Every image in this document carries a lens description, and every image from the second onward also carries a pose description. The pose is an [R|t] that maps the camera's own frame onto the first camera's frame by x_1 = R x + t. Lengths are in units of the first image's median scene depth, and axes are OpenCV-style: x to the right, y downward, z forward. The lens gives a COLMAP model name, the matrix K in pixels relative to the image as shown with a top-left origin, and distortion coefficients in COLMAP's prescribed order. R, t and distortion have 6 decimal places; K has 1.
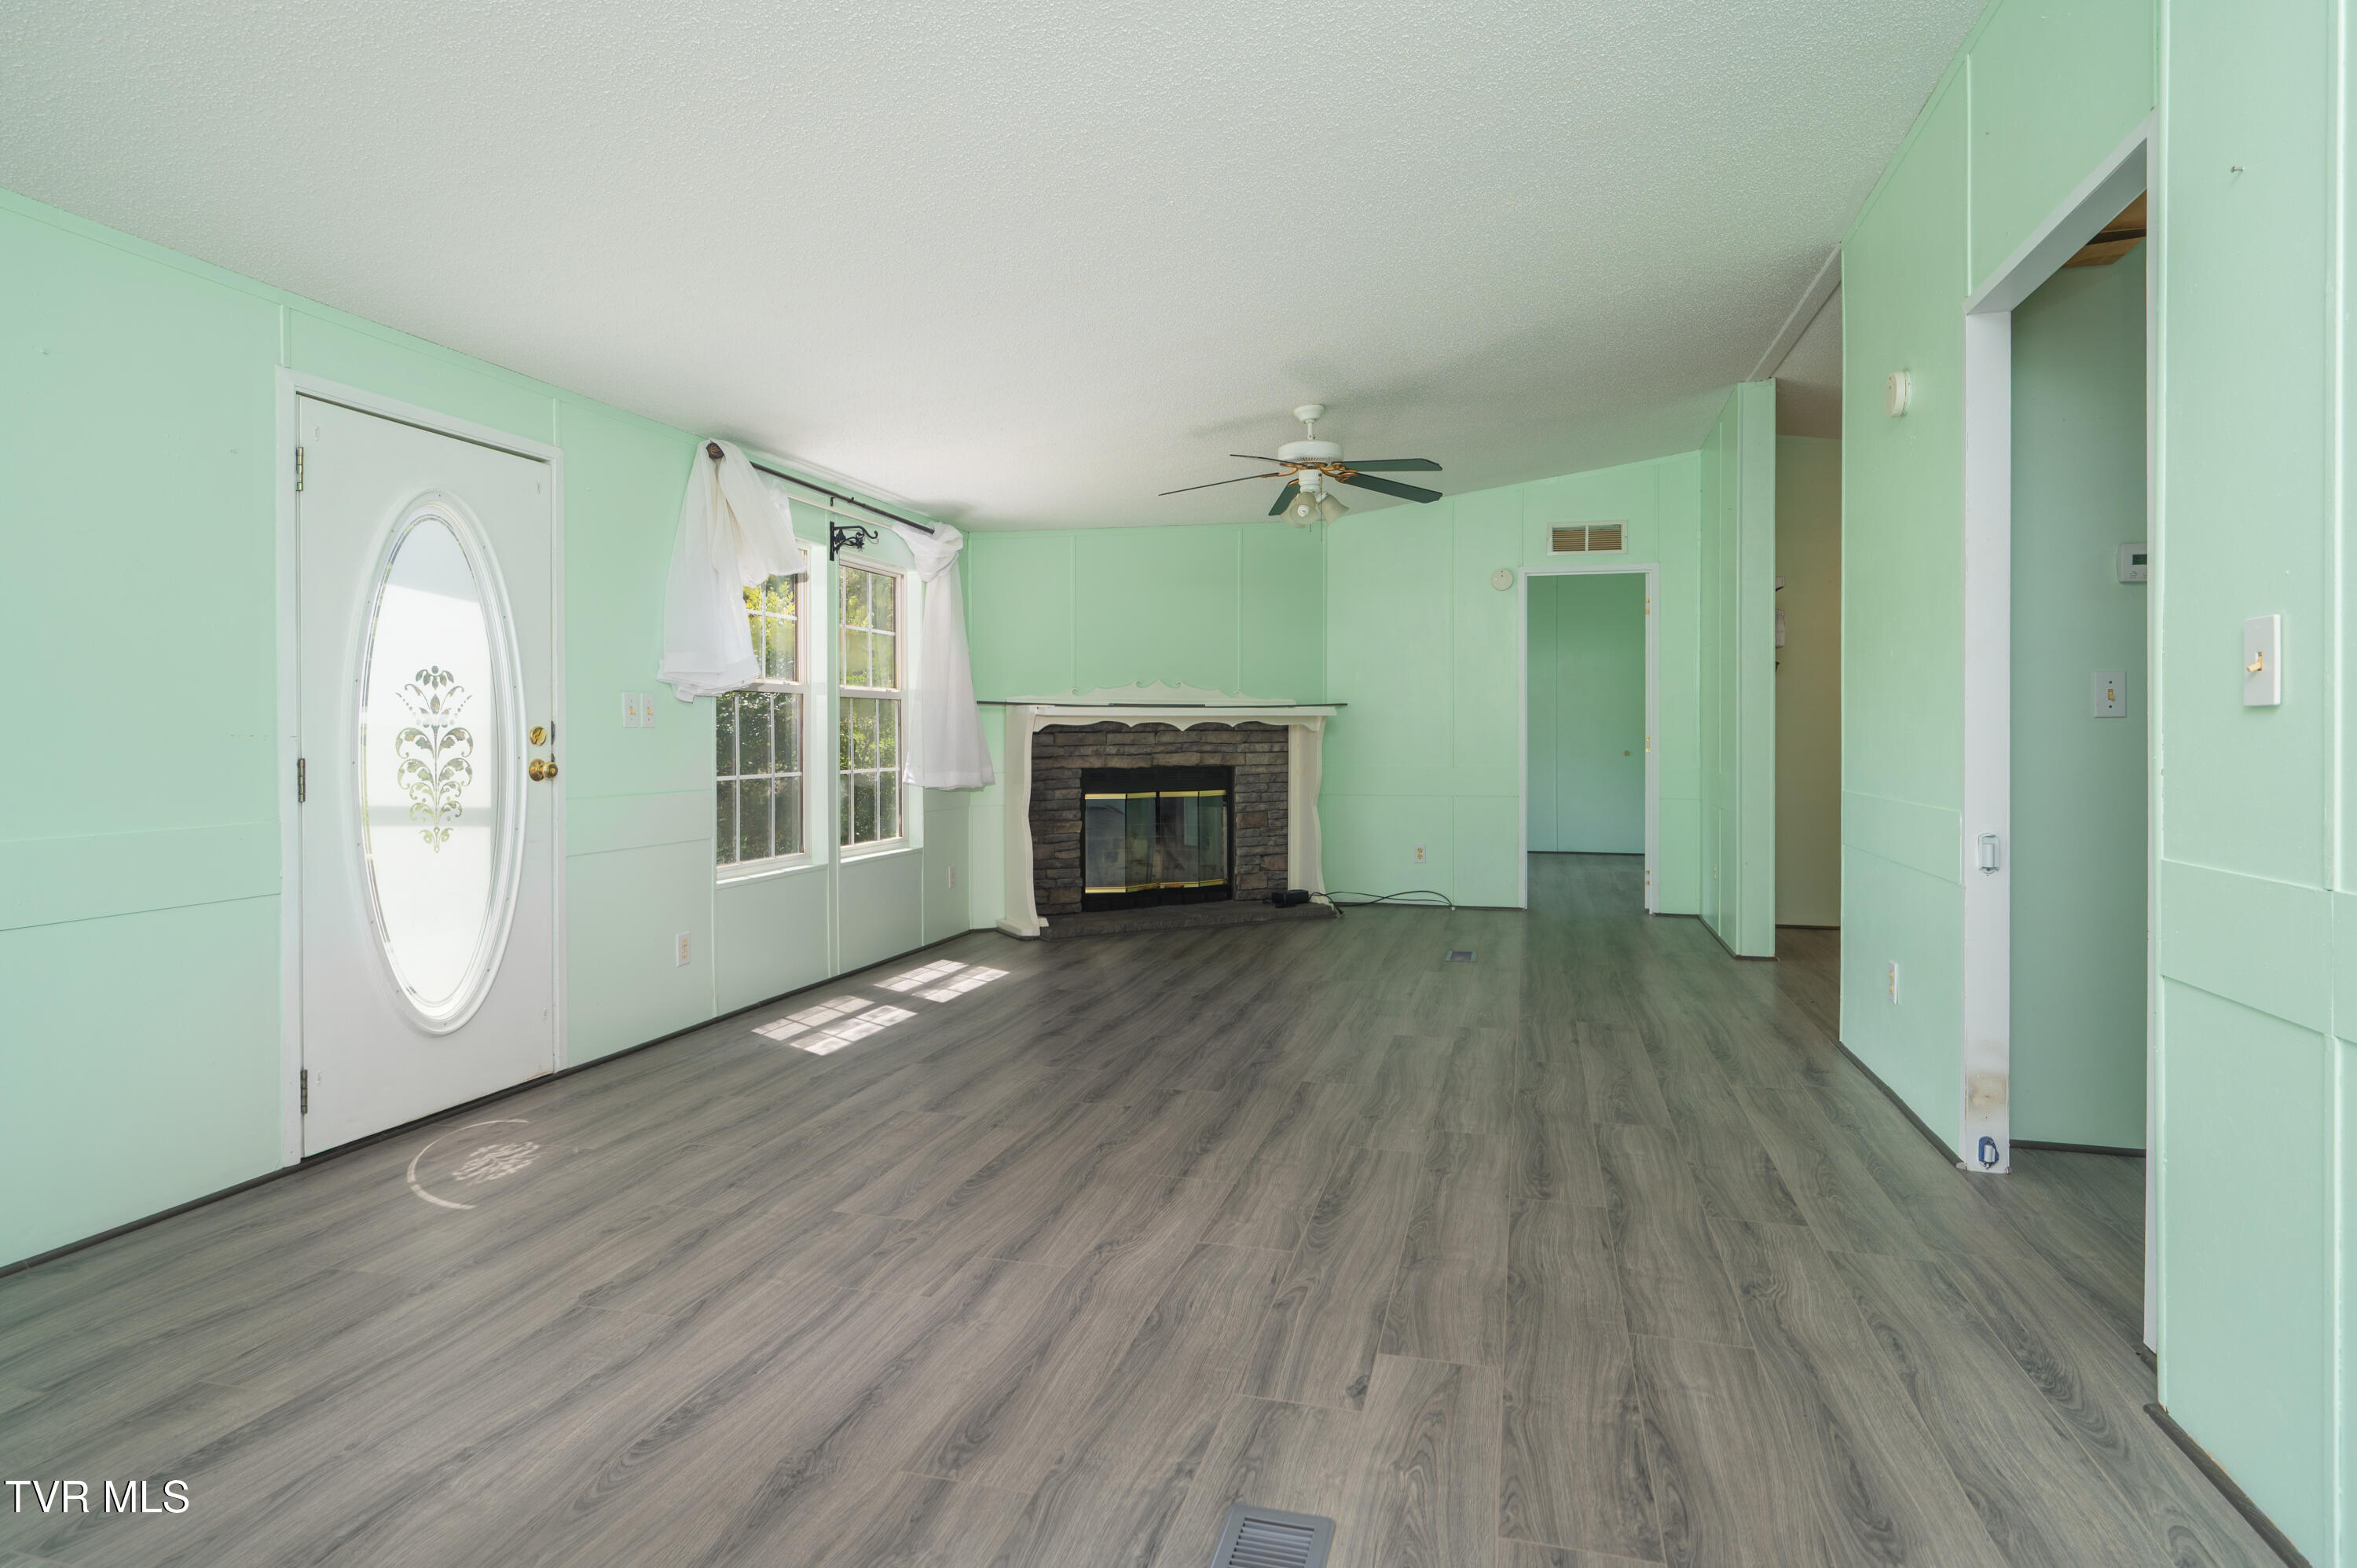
lens RADIAL K [[1239.8, 0, 1213.4], [0, 1239.8, 735.9], [0, 0, 1]] dist [-0.001013, -0.000738]
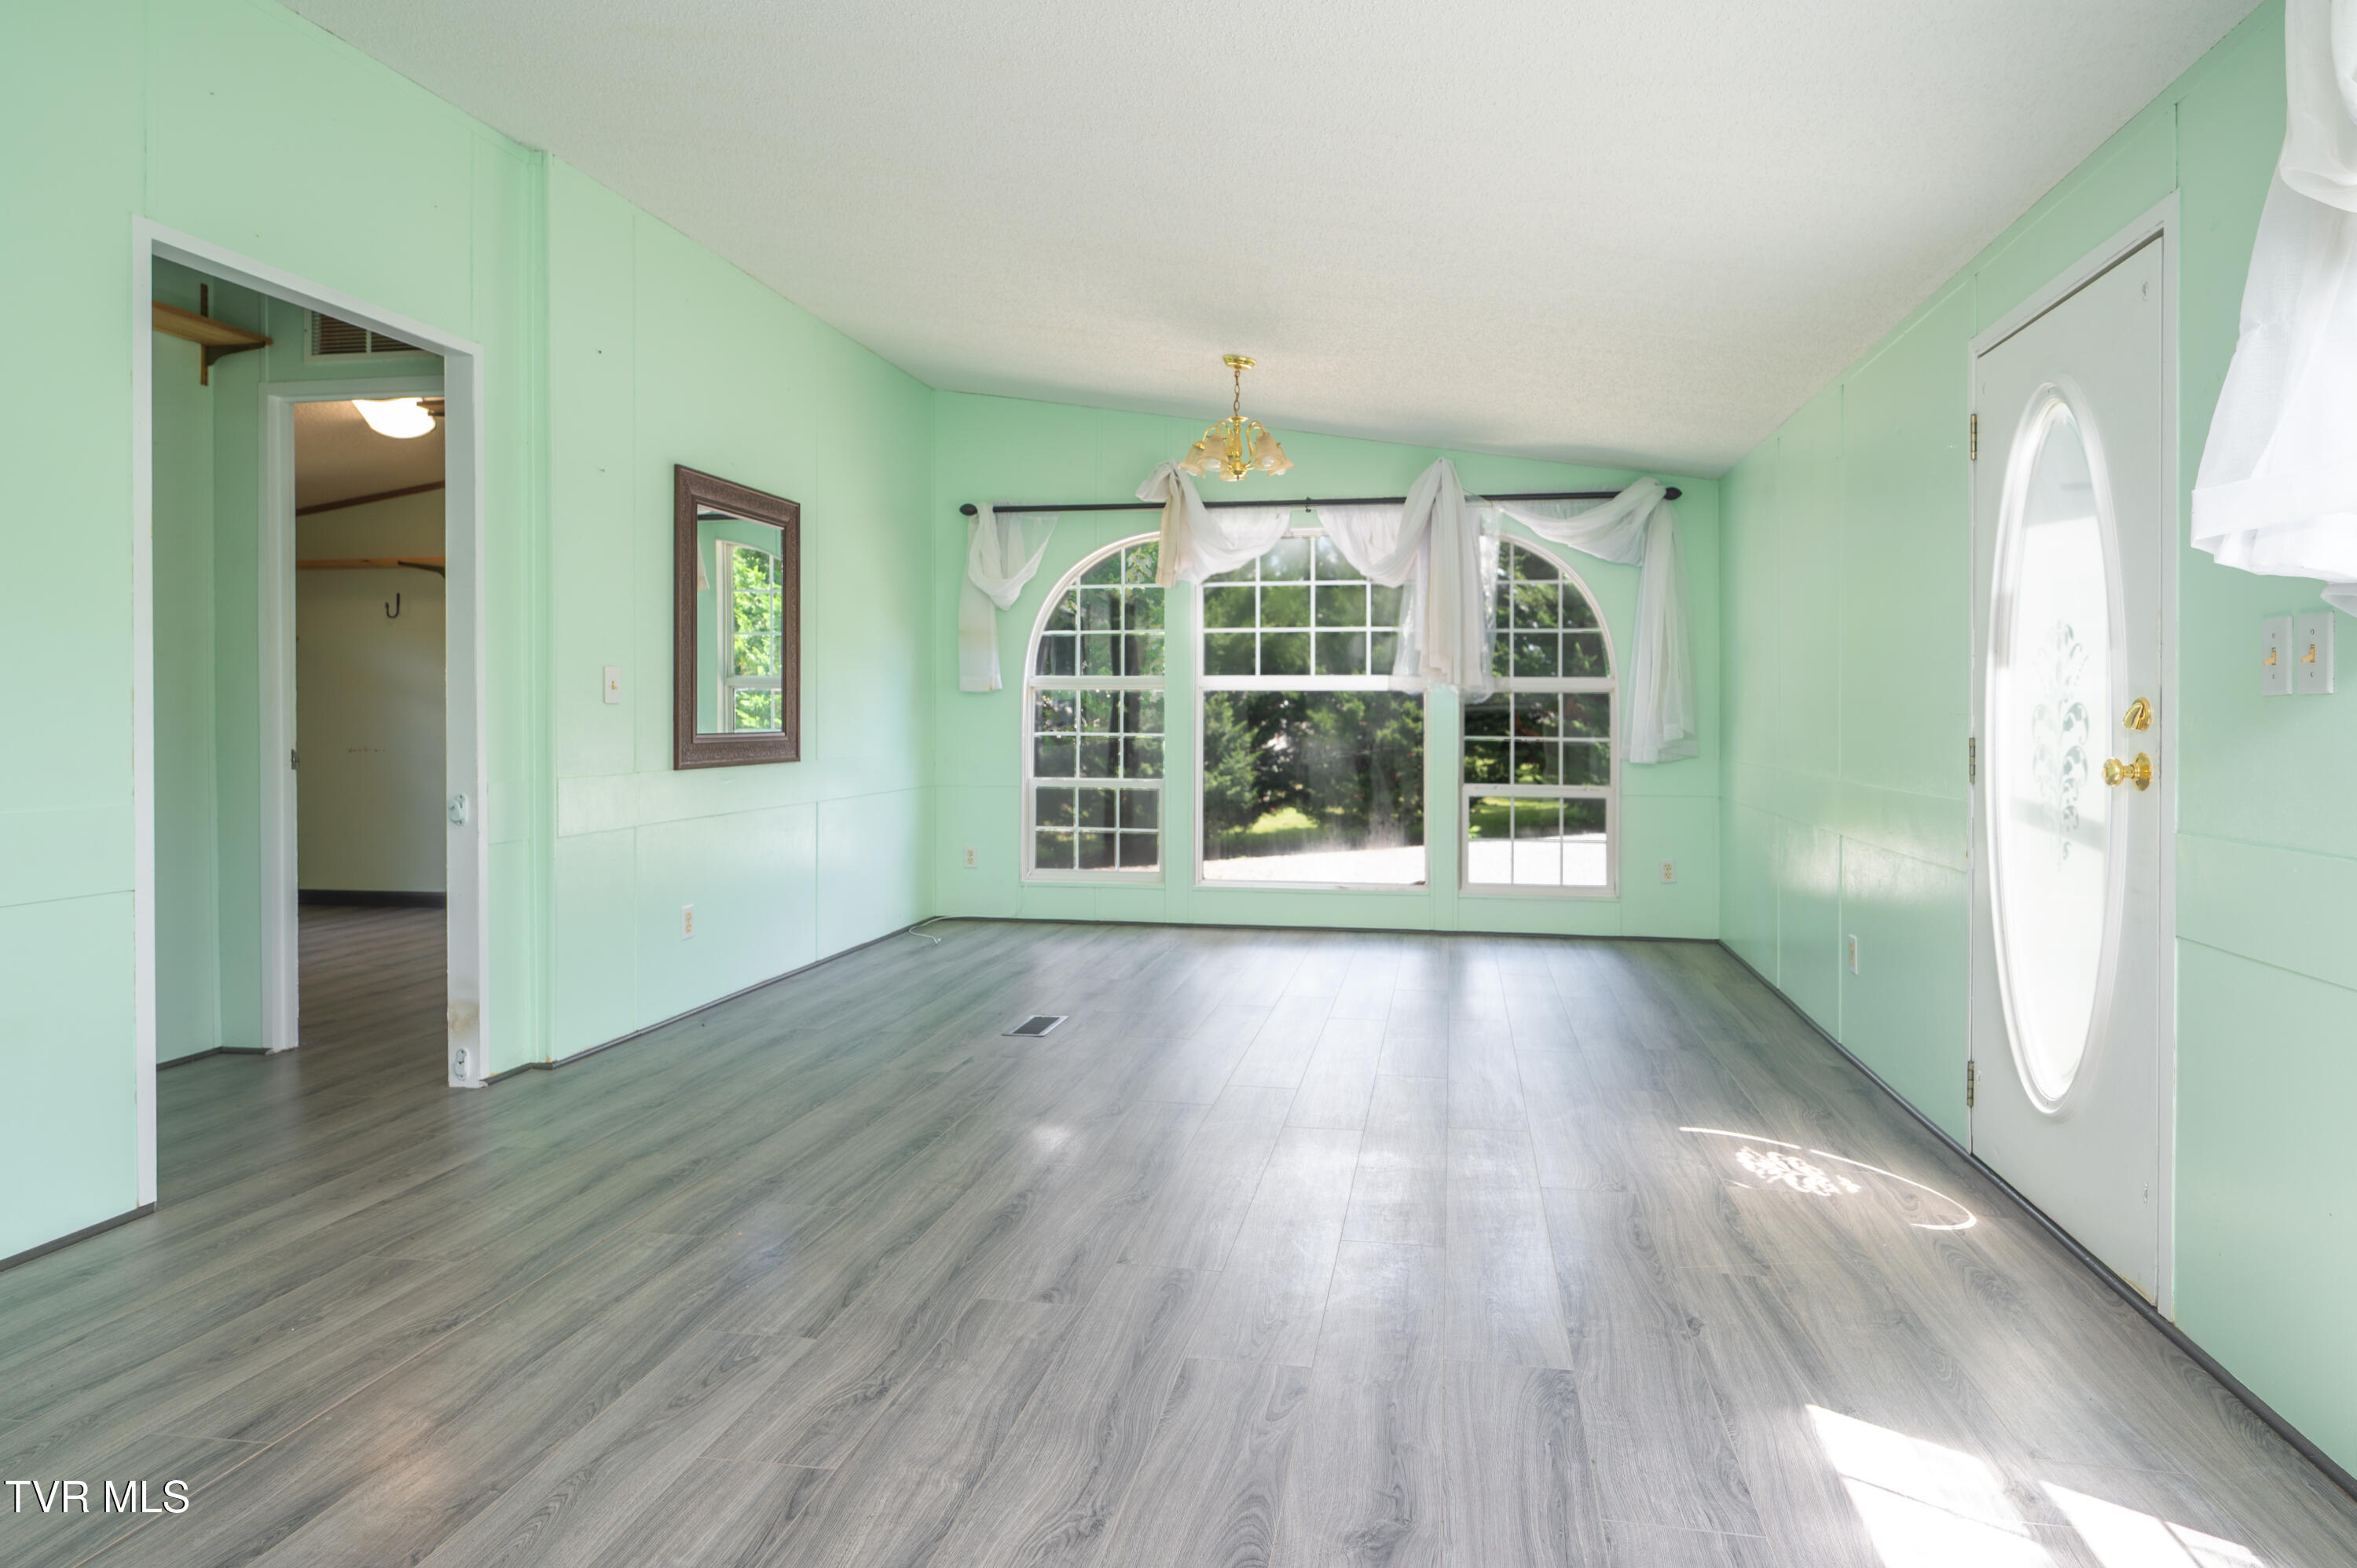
lens RADIAL K [[1339.1, 0, 1246.0], [0, 1339.1, 725.8], [0, 0, 1]] dist [-0.001268, 0.000116]
pose [[-0.996110, 0.002231, -0.088086, -0.075428], [0.001485, 0.999962, 0.008535, -0.000384], [0.088102, 0.008371, -0.996076, 1.802322]]
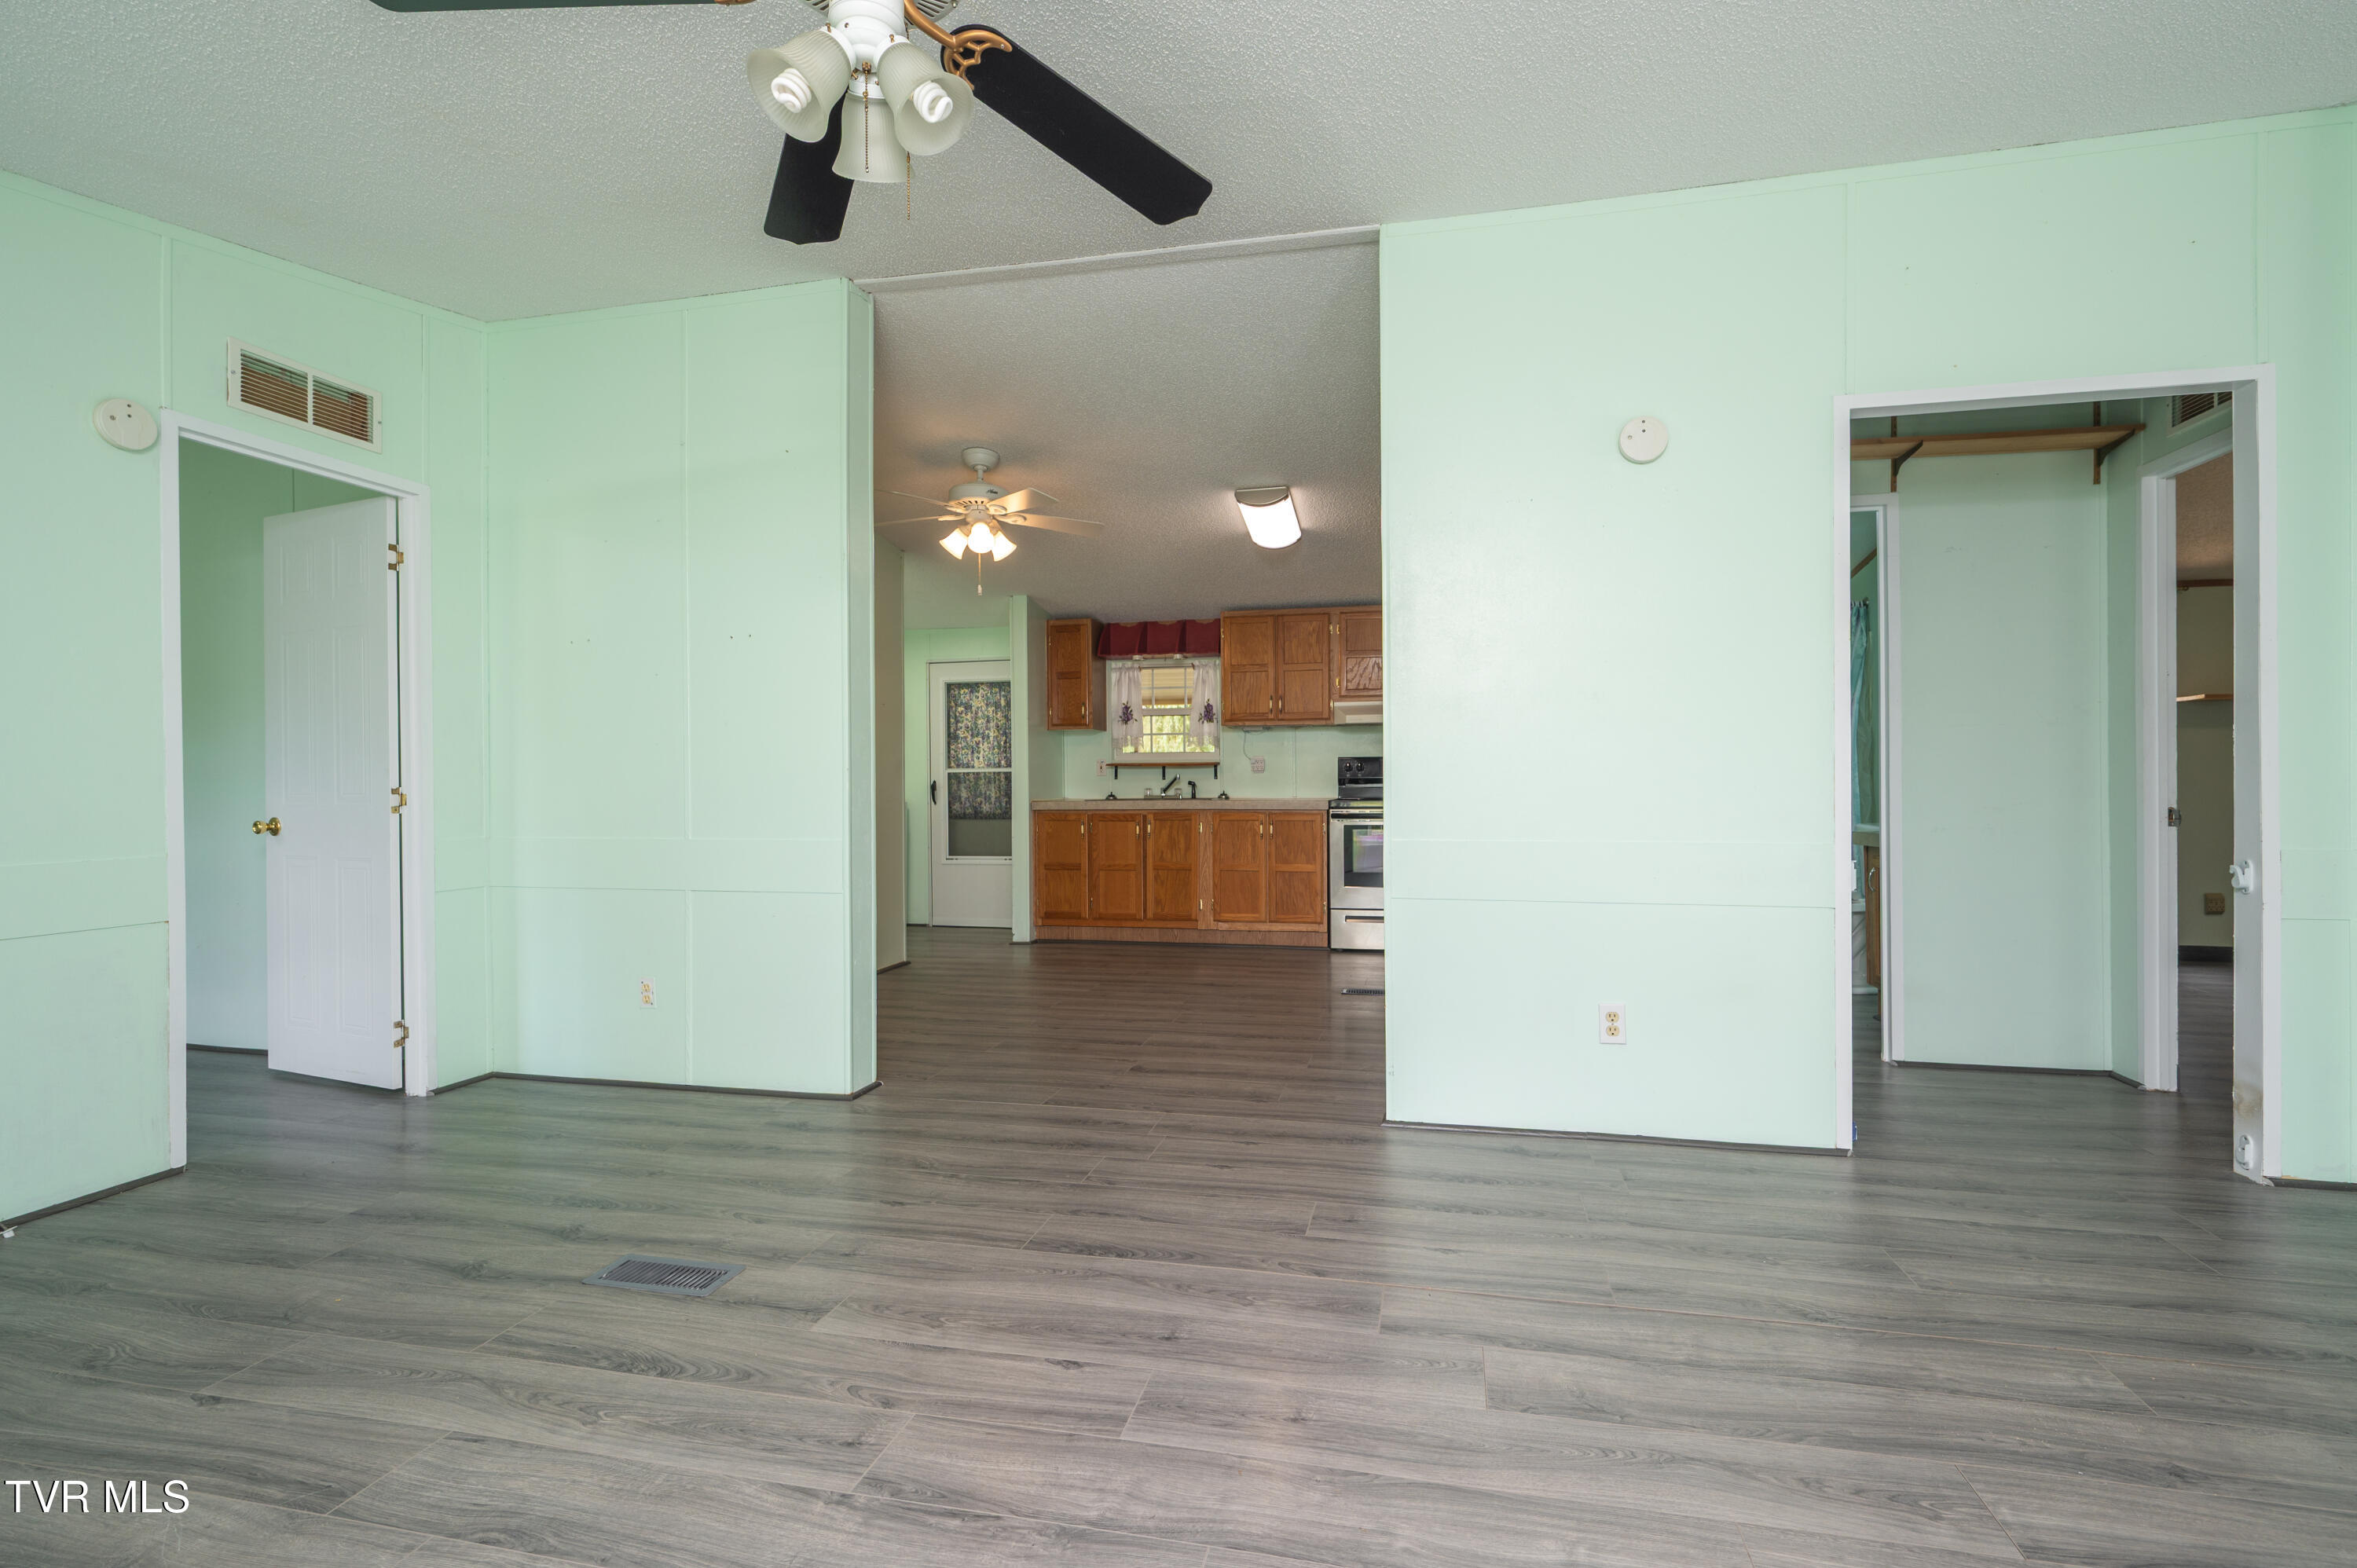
lens RADIAL K [[1081.8, 0, 1189.1], [0, 1081.8, 784.5], [0, 0, 1]] dist [0.000343, 0.000310]
pose [[-0.016032, -0.002285, 0.999869, -0.343760], [0.005395, 0.999983, 0.002371, 0.001268], [-0.999857, 0.005432, -0.016019, 1.456522]]
